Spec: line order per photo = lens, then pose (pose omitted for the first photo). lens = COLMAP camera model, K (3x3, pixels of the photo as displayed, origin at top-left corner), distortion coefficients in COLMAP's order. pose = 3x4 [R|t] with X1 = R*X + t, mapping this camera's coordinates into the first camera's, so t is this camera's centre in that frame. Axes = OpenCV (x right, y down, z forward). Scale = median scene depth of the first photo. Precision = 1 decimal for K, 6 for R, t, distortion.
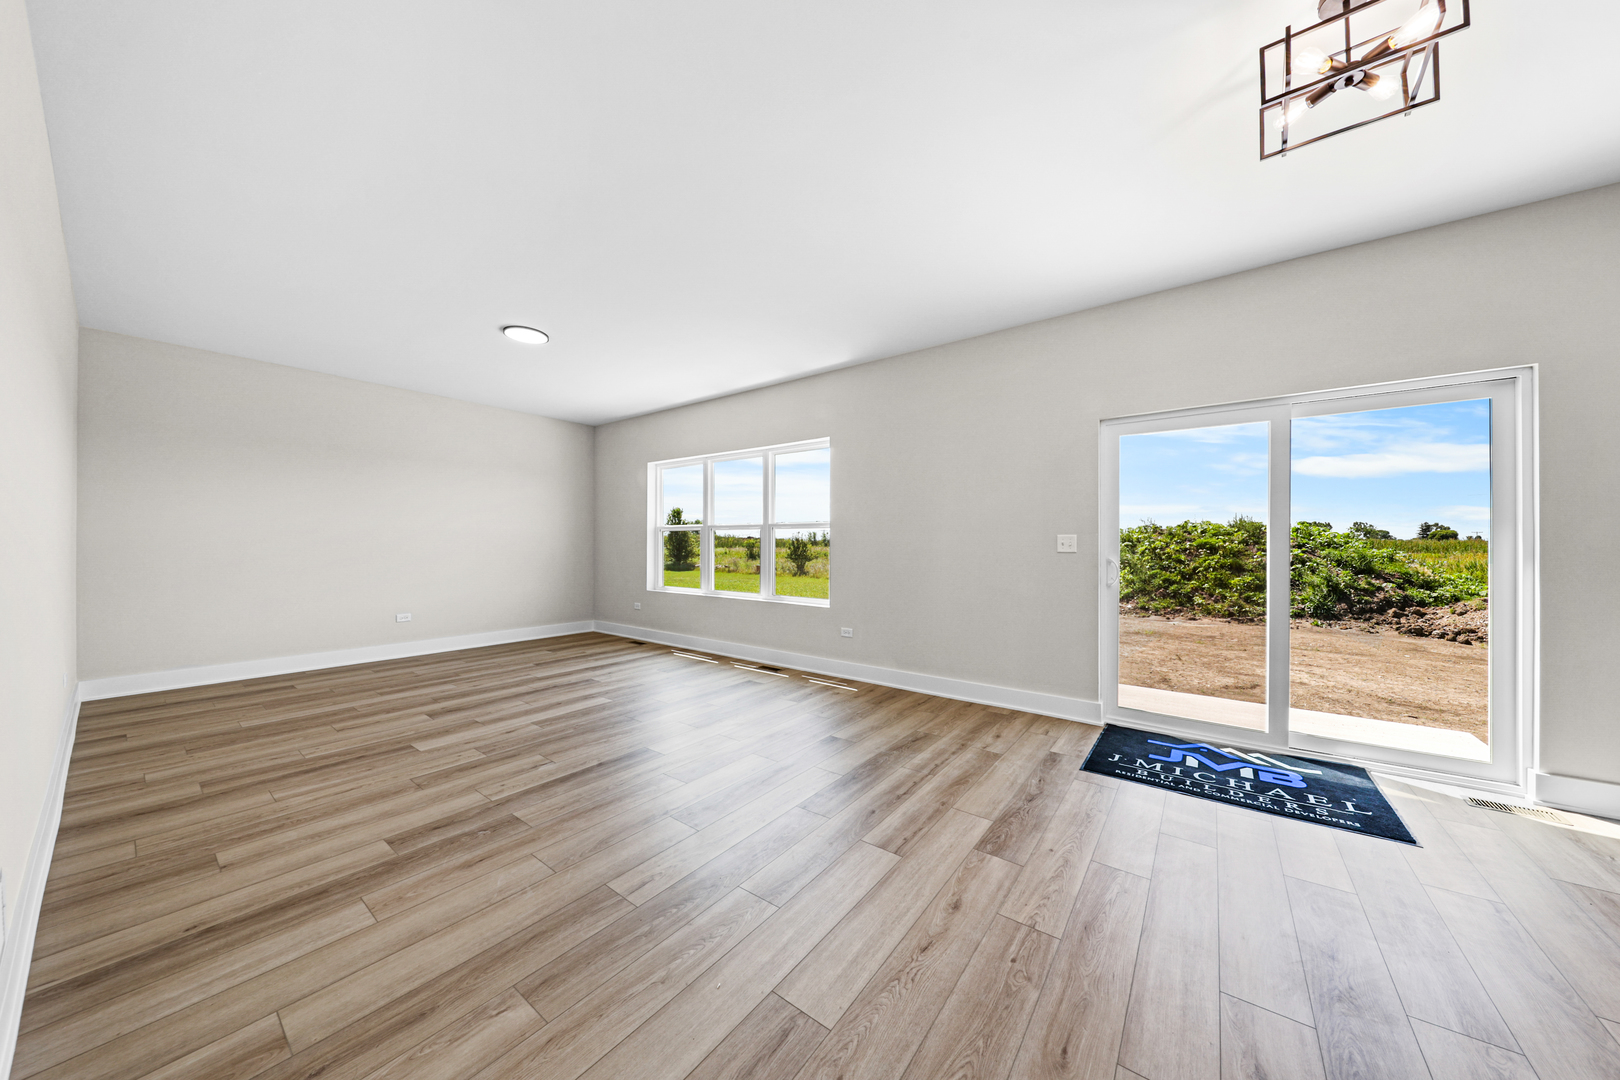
lens RADIAL K [[532.5, 0, 810.0], [0, 532.5, 540.0], [0, 0, 1]] dist [-0.000041, -0.000014]
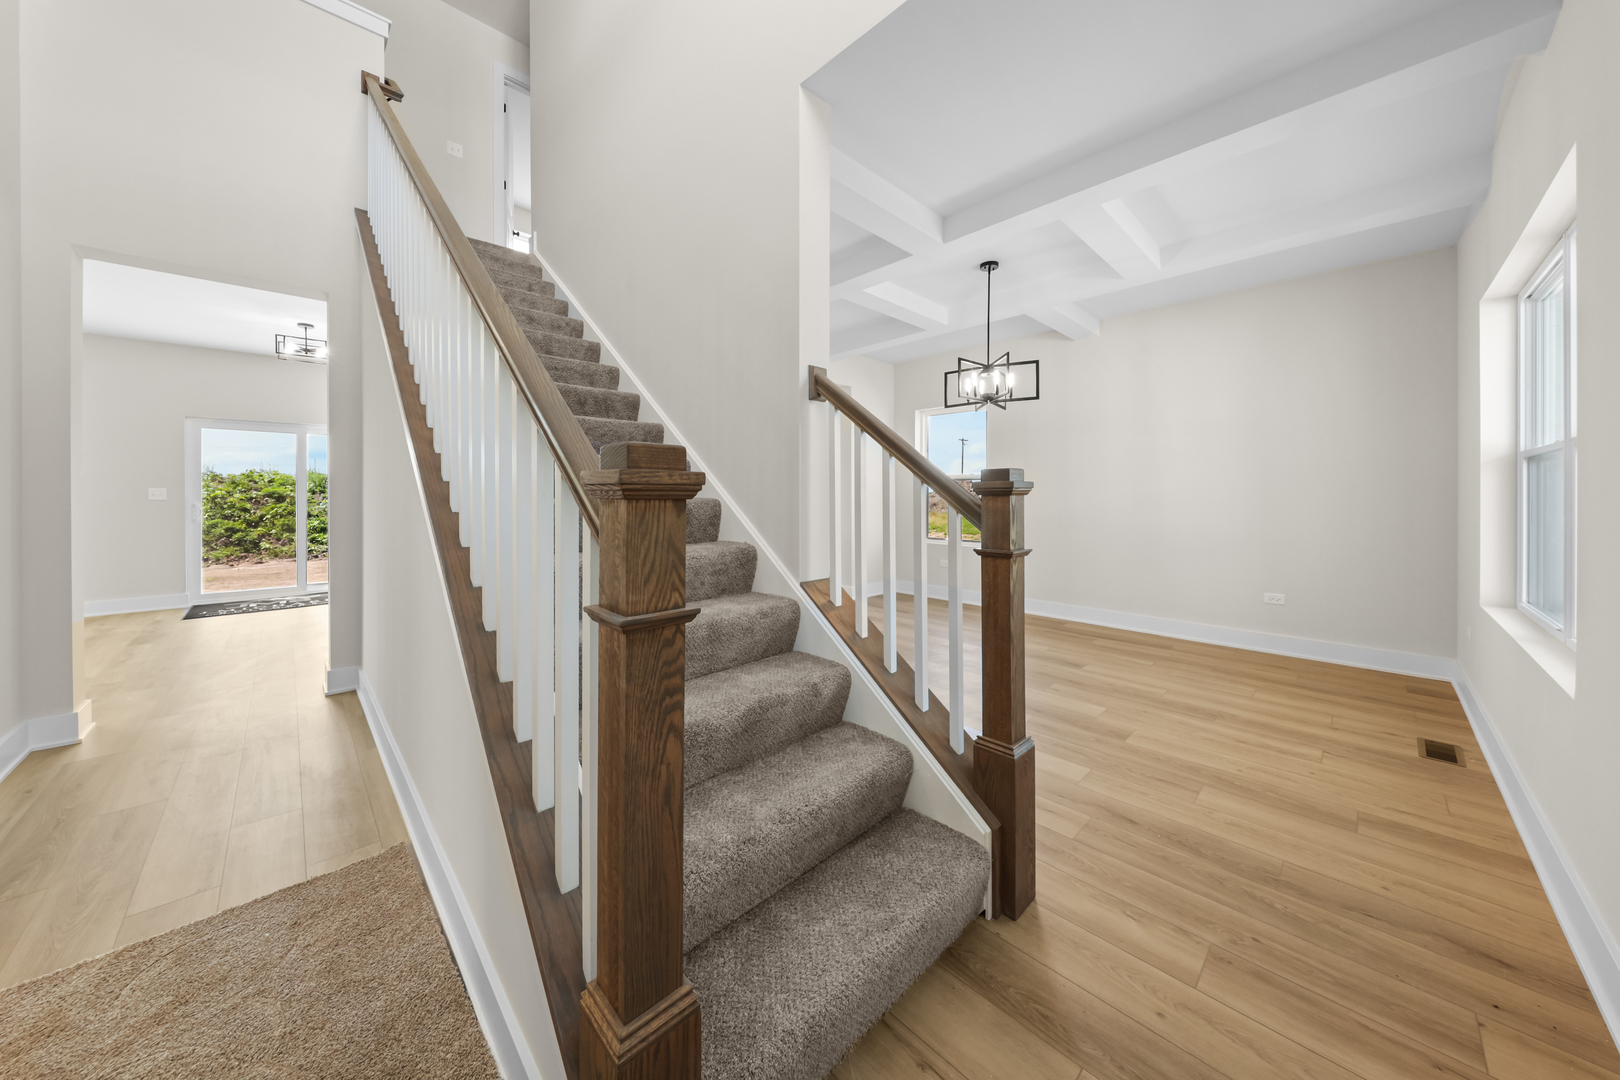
lens RADIAL K [[540.2, 0, 801.4], [0, 540.2, 498.0], [0, 0, 1]] dist [-0.000831, -0.000078]
pose [[0.161873, -0.012110, 0.986737, -0.165383], [-0.006089, 0.999893, 0.013270, -0.003401], [-0.986793, -0.008157, 0.161782, -0.237589]]
